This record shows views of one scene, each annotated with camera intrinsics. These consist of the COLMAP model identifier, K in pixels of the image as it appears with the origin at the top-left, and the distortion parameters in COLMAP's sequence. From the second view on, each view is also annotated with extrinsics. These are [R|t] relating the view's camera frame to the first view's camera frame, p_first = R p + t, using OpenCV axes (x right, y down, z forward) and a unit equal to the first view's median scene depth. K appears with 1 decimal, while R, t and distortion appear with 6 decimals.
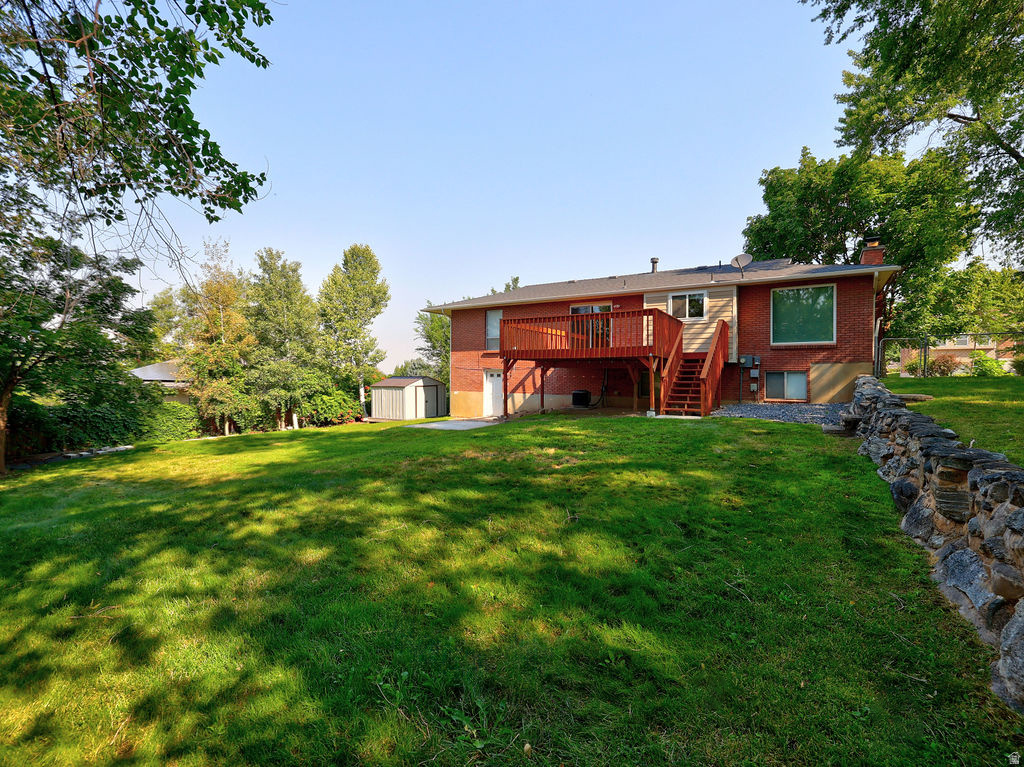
lens RADIAL K [[428.4, 0, 512.0], [0, 428.4, 383.5], [0, 0, 1]] dist [0.000772, 0.000152]
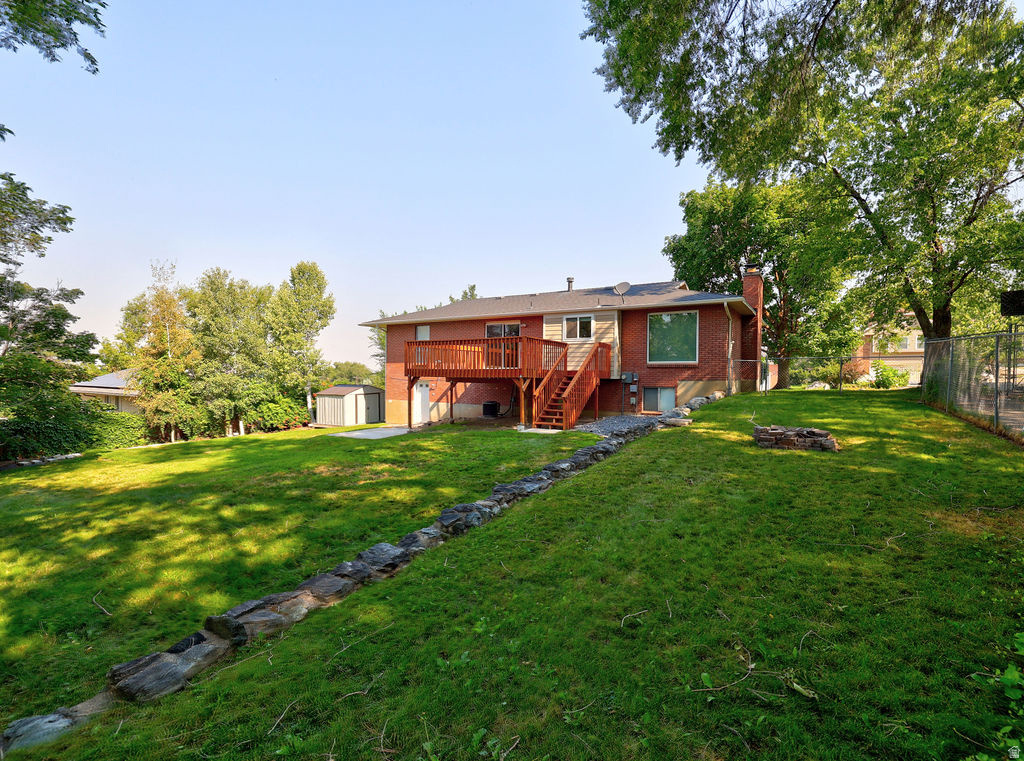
lens RADIAL K [[430.1, 0, 512.0], [0, 430.1, 380.5], [0, 0, 1]] dist [0.001255, 0.000668]
pose [[0.999993, -0.001774, 0.003264, 0.215877], [0.001752, 0.999976, 0.006713, -0.046828], [-0.003276, -0.006708, 0.999972, -0.112565]]
